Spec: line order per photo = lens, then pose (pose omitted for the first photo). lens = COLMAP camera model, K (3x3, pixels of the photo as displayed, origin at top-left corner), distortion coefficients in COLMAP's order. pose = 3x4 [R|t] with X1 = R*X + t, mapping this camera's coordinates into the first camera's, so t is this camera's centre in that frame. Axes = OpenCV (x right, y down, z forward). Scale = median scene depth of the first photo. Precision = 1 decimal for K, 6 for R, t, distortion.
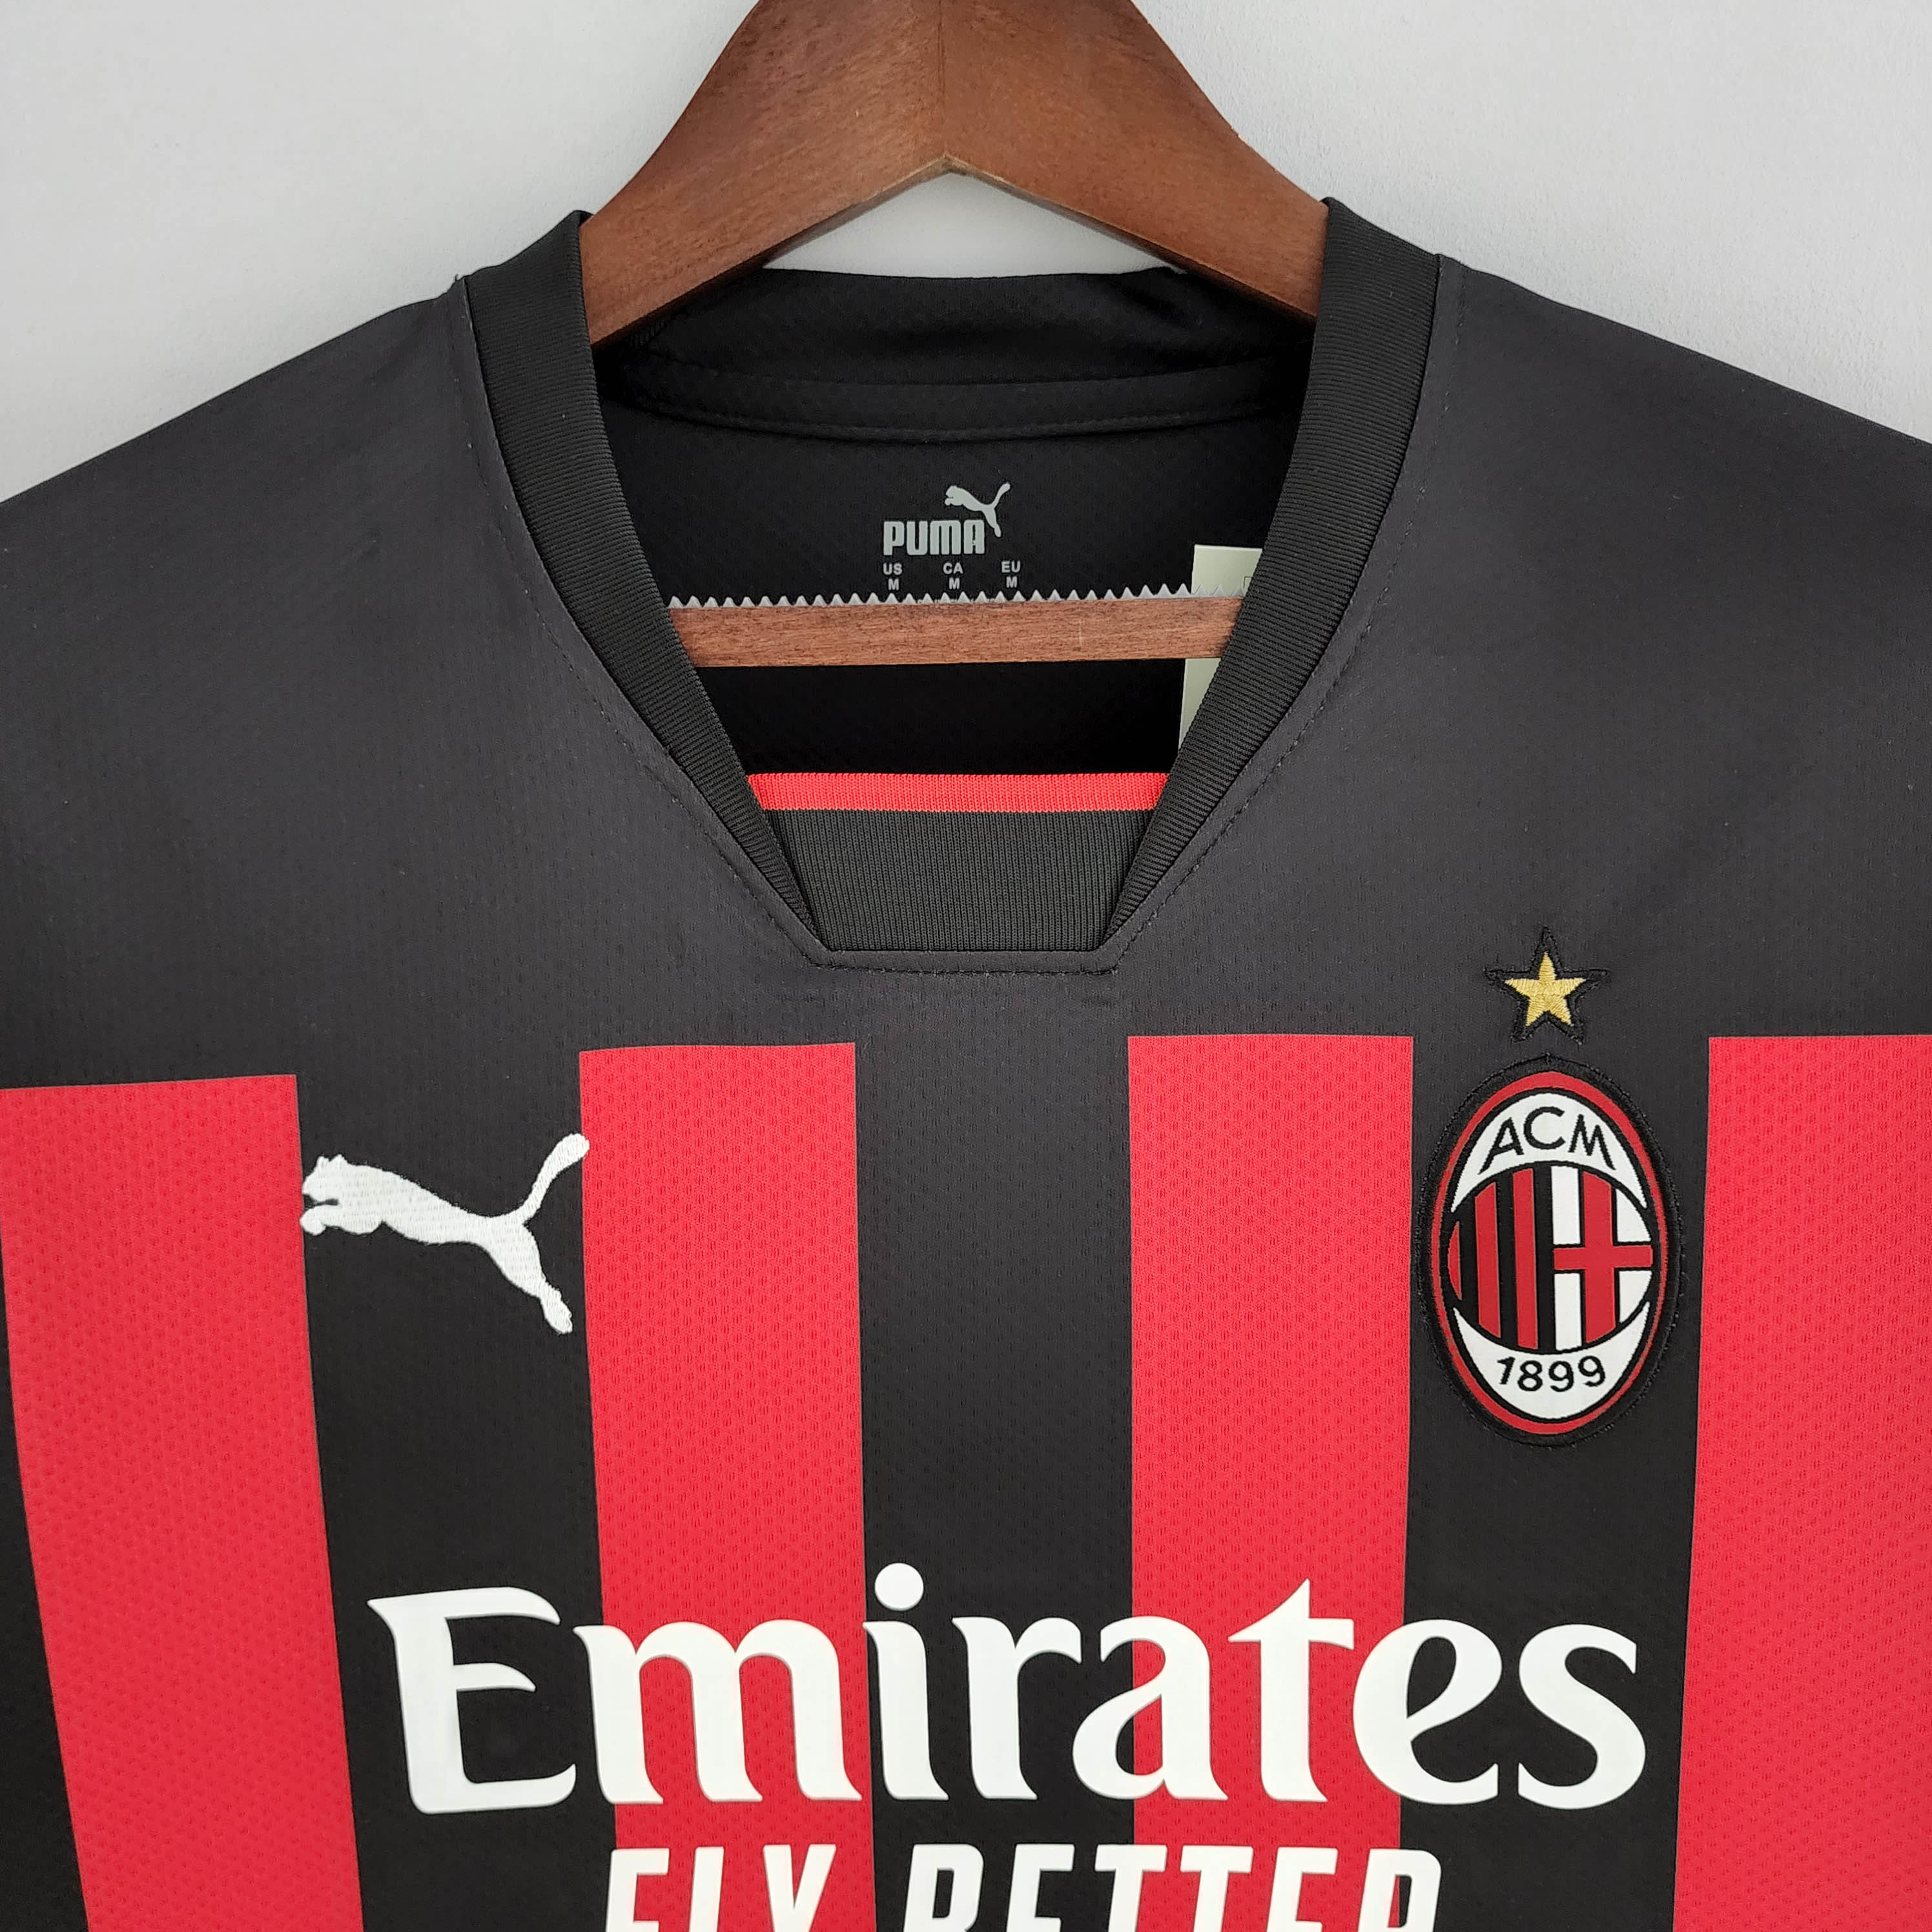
lens RADIAL K [[1803.1, 0, 986.2], [0, 1803.1, 955.7], [0, 0, 1]] dist [0.016061, 0.000000]
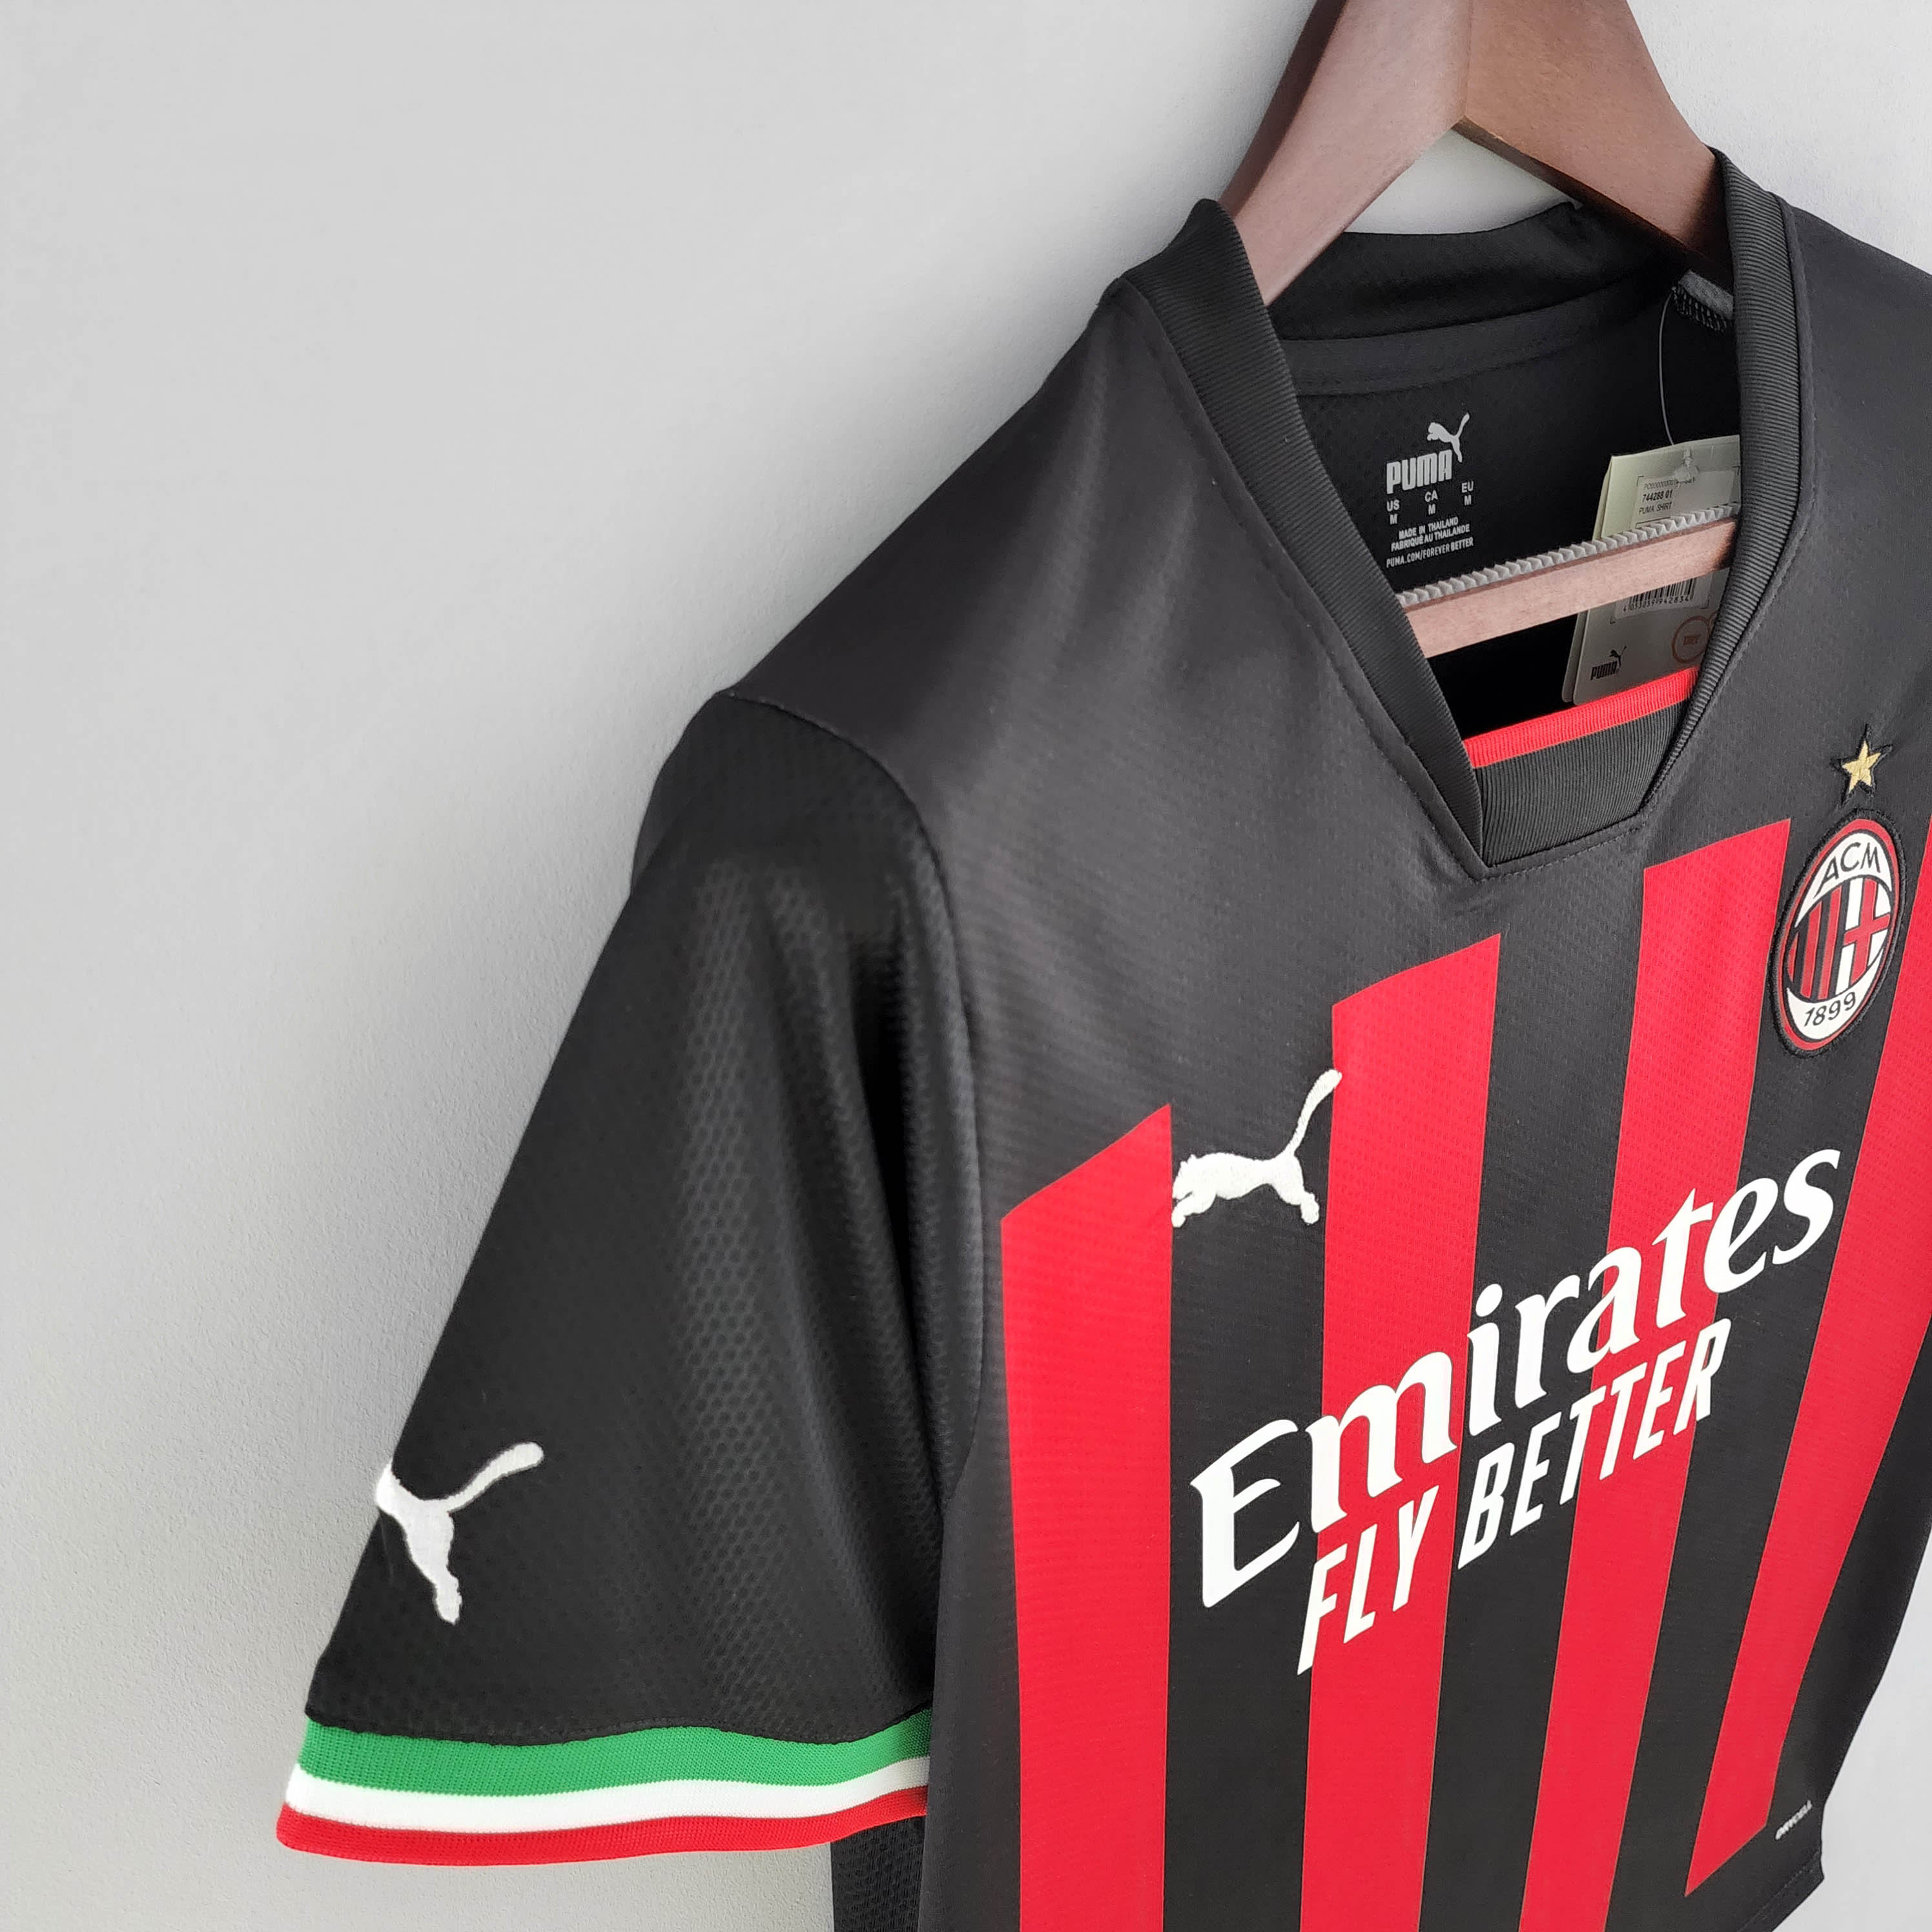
lens RADIAL K [[1803.1, 0, 961.8], [0, 1803.1, 981.5], [0, 0, 1]] dist [0.016061, 0.000000]
pose [[0.812327, -0.295674, 0.502695, -1.010995], [0.130866, 0.932388, 0.336938, -0.387151], [-0.568330, -0.207918, 0.796097, 0.221352]]
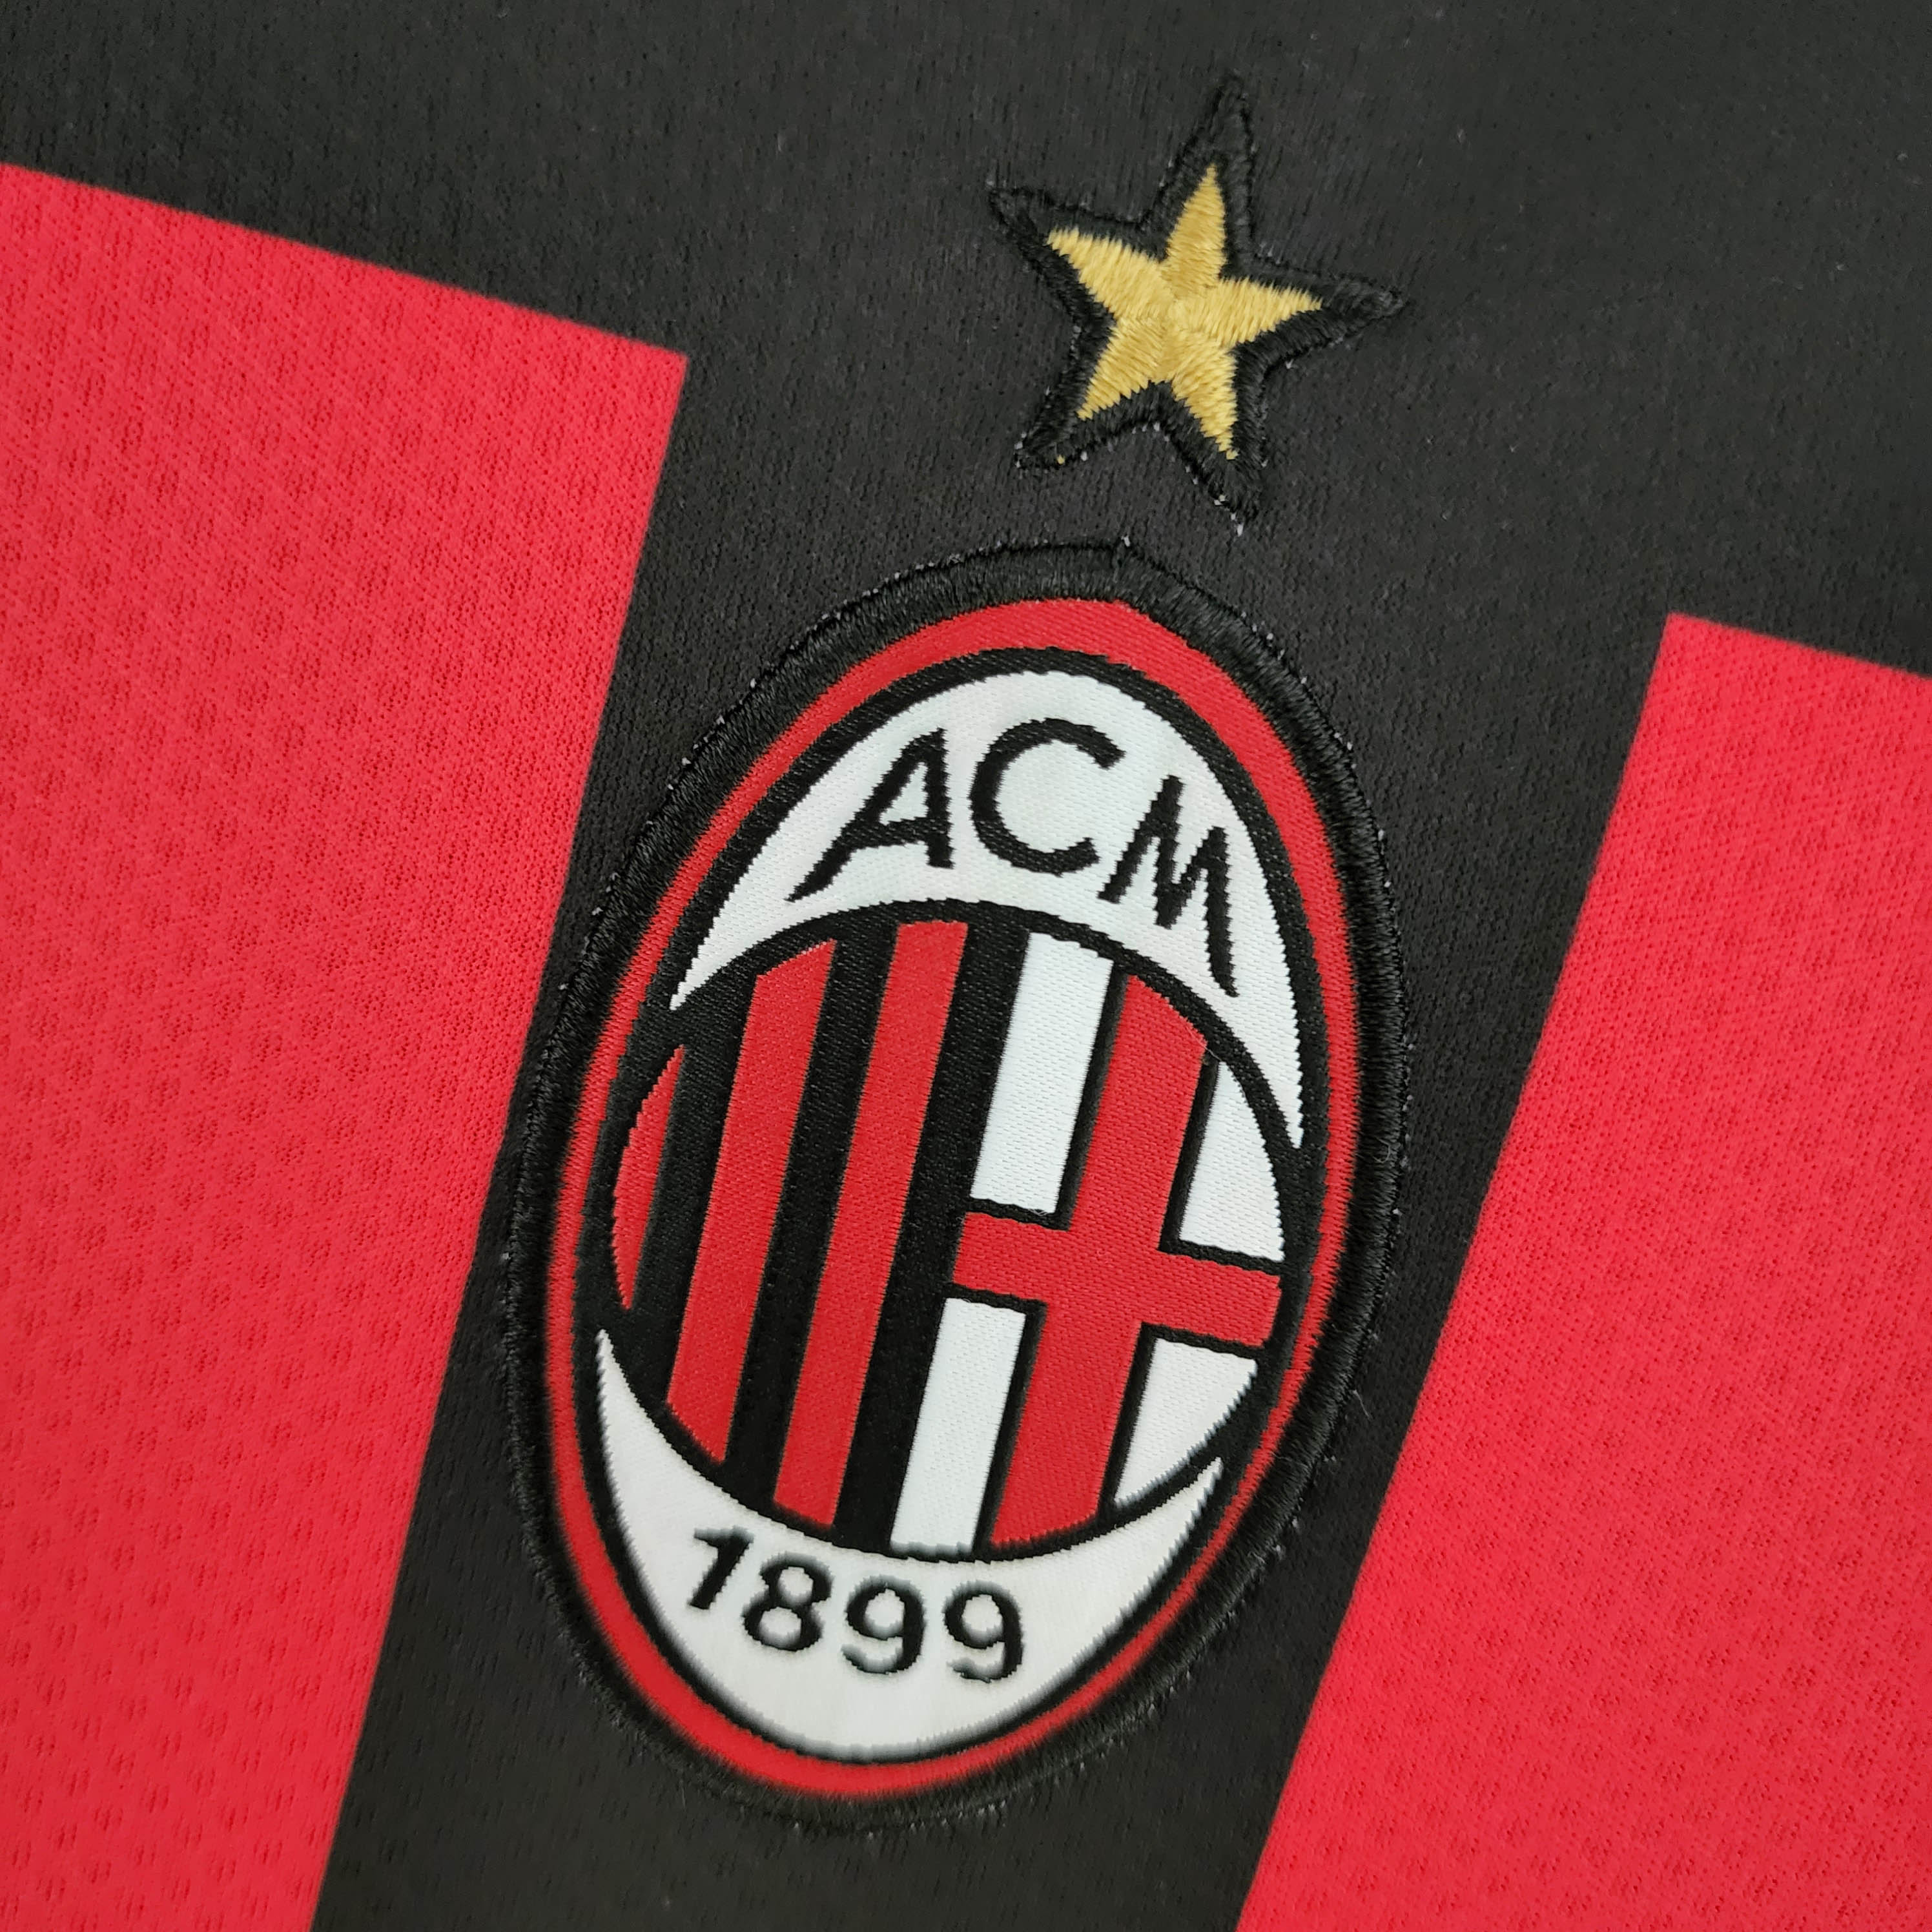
lens RADIAL K [[1803.1, 0, 969.6], [0, 1803.1, 958.1], [0, 0, 1]] dist [0.016061, 0.000000]
pose [[0.953553, 0.258091, 0.155322, 0.255088], [-0.264121, 0.964299, 0.019163, 0.115322], [-0.144831, -0.059297, 0.987678, 0.704934]]
